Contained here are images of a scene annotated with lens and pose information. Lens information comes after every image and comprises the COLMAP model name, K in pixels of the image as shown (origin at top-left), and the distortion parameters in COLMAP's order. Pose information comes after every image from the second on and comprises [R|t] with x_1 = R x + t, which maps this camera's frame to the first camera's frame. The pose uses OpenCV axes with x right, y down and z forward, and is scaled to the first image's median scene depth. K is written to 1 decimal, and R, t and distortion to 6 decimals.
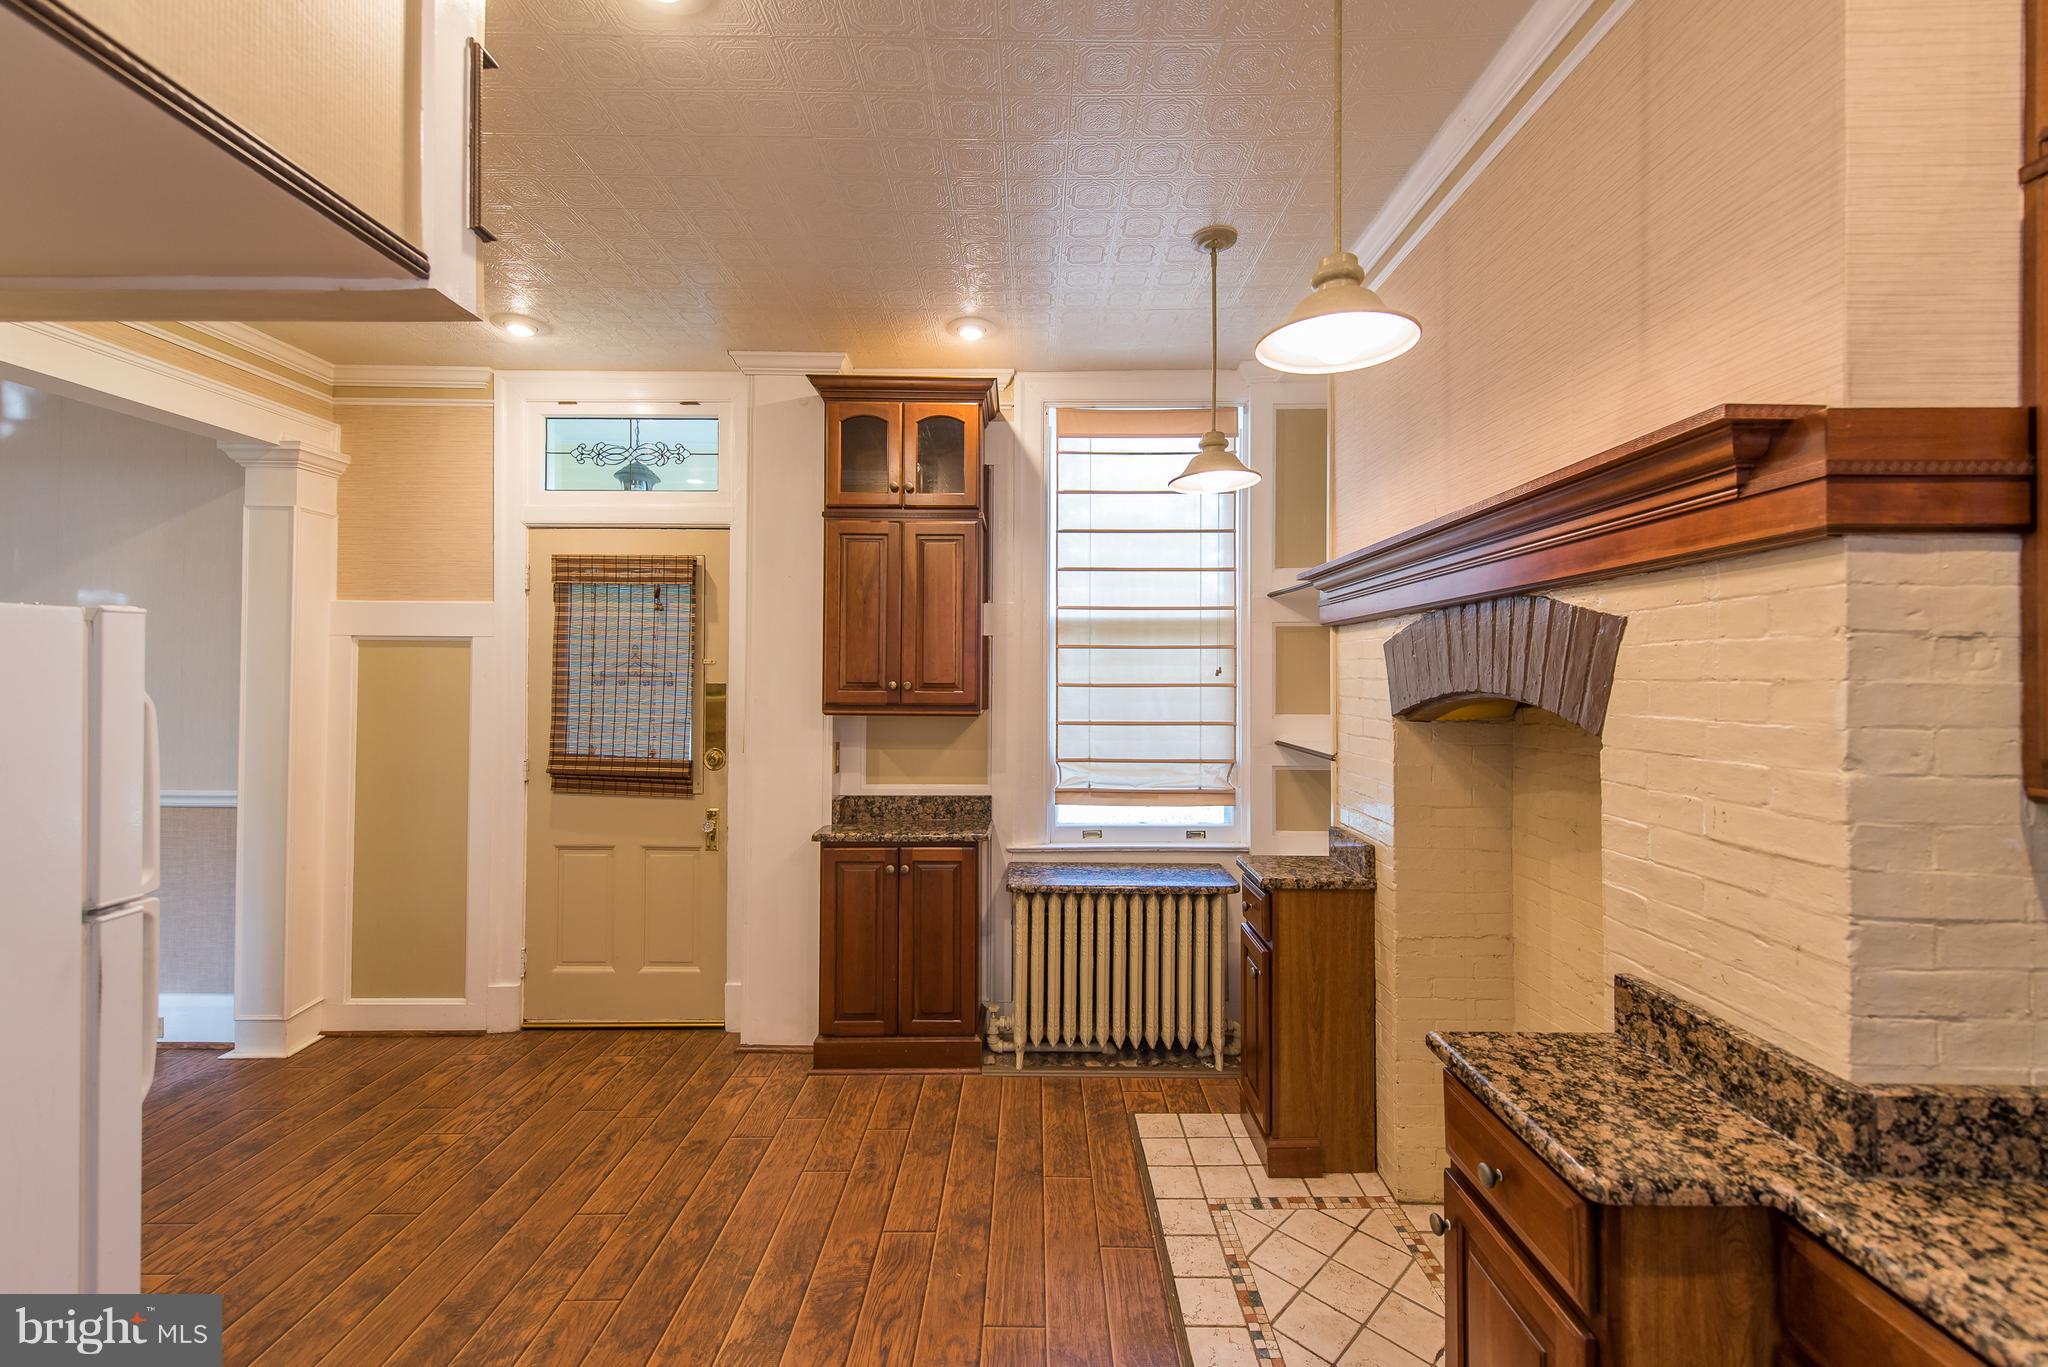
lens RADIAL K [[805.6, 0, 1026.9], [0, 805.6, 671.1], [0, 0, 1]] dist [0.008648, -0.000222]
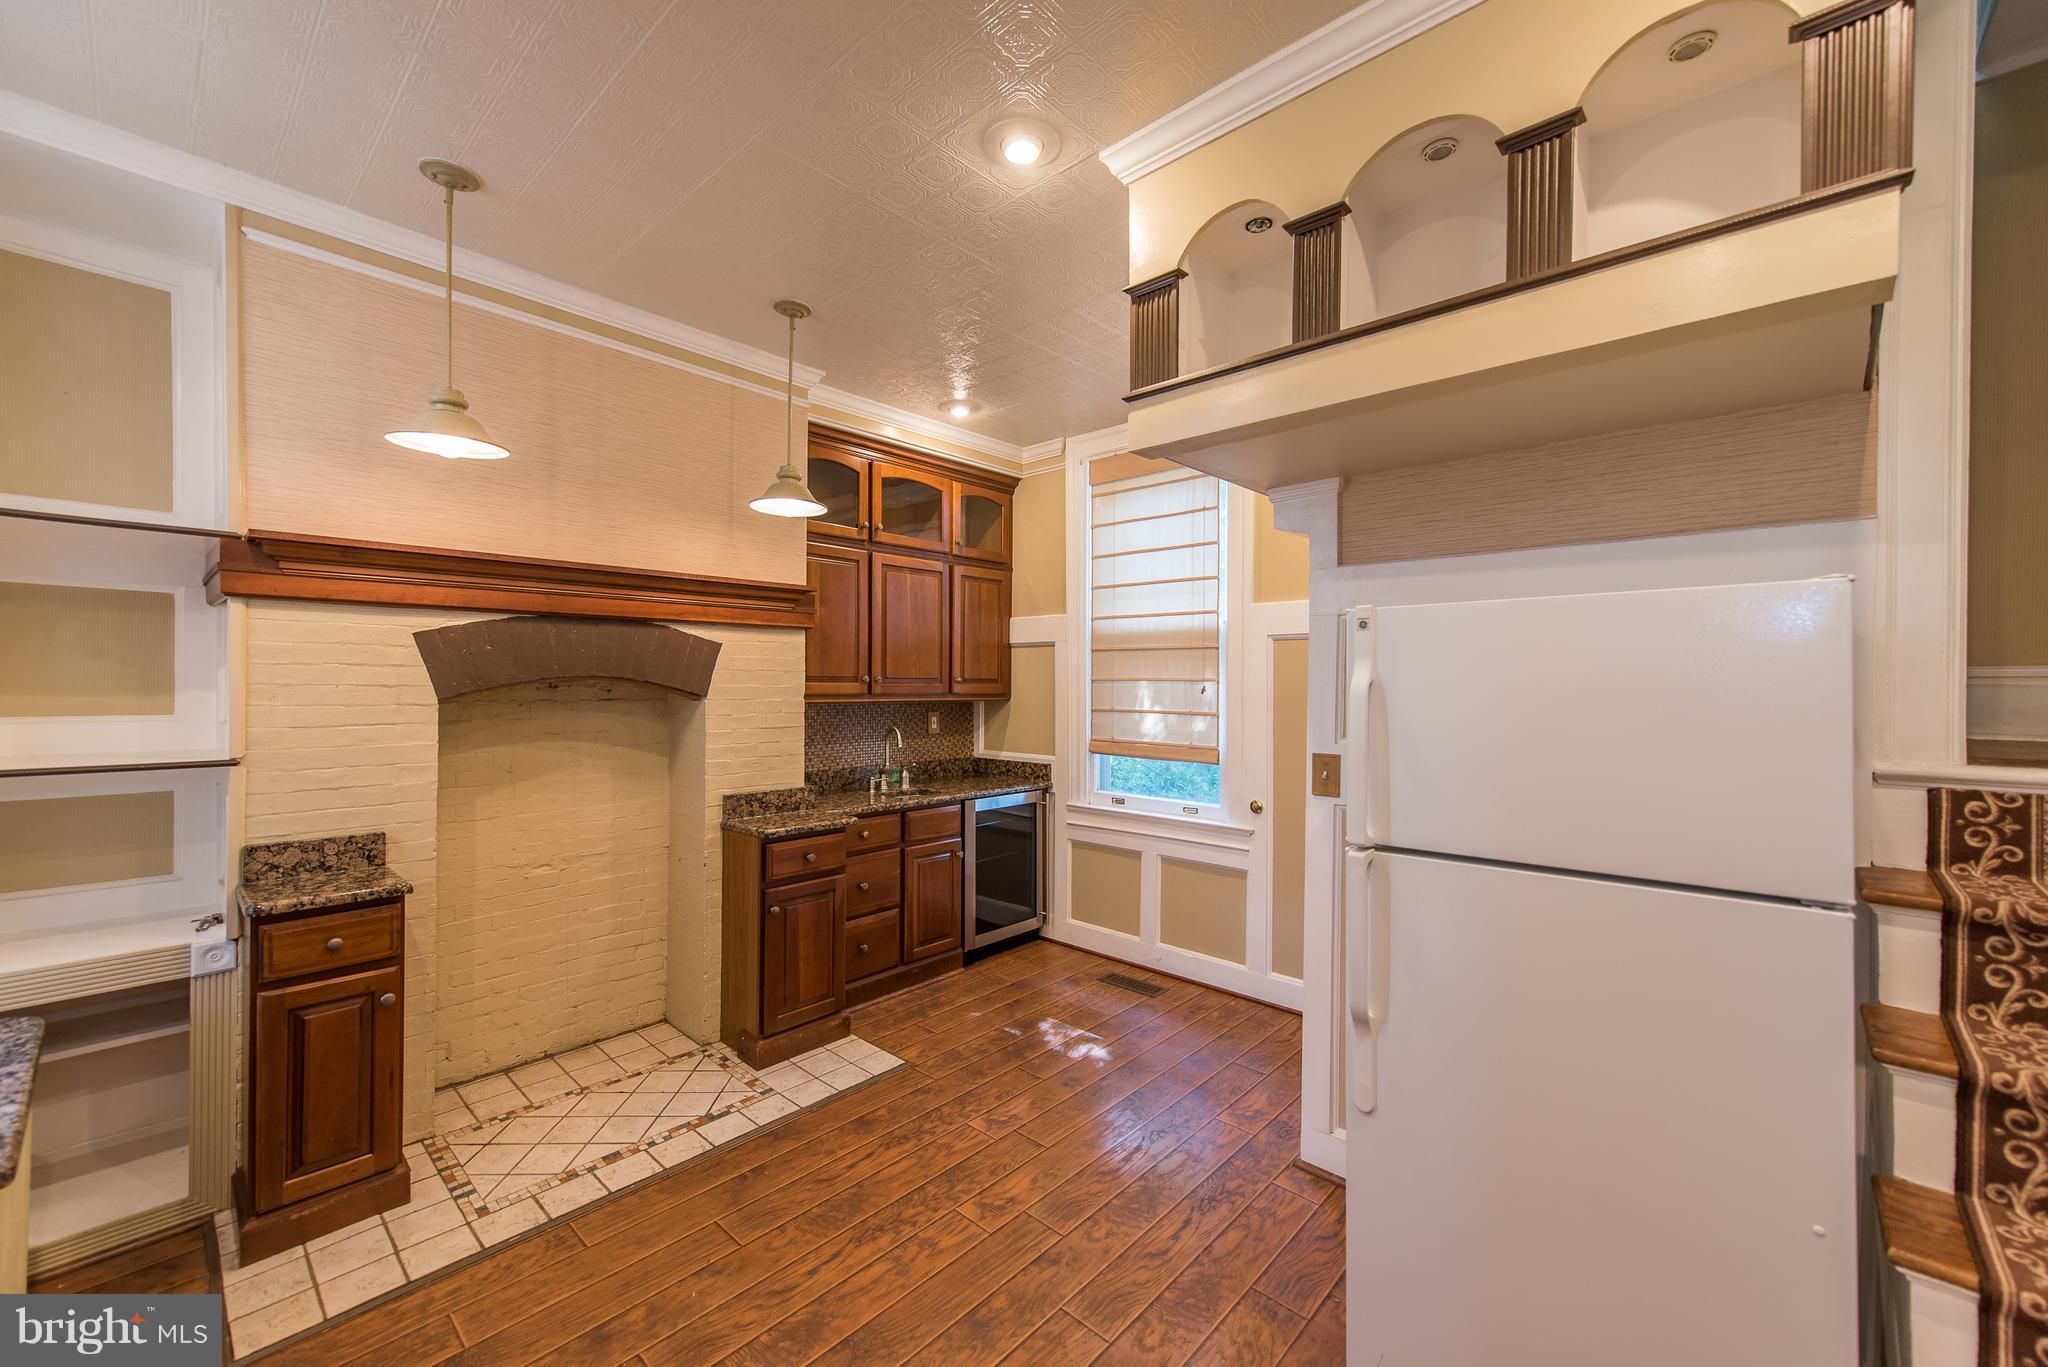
lens RADIAL K [[805.6, 0, 1022.5], [0, 805.6, 688.6], [0, 0, 1]] dist [0.008648, -0.000222]
pose [[-0.734577, -0.008137, 0.678476, -1.007926], [-0.011101, 0.999938, -0.000026, 0.037433], [-0.678434, -0.007551, -0.734623, 1.451324]]
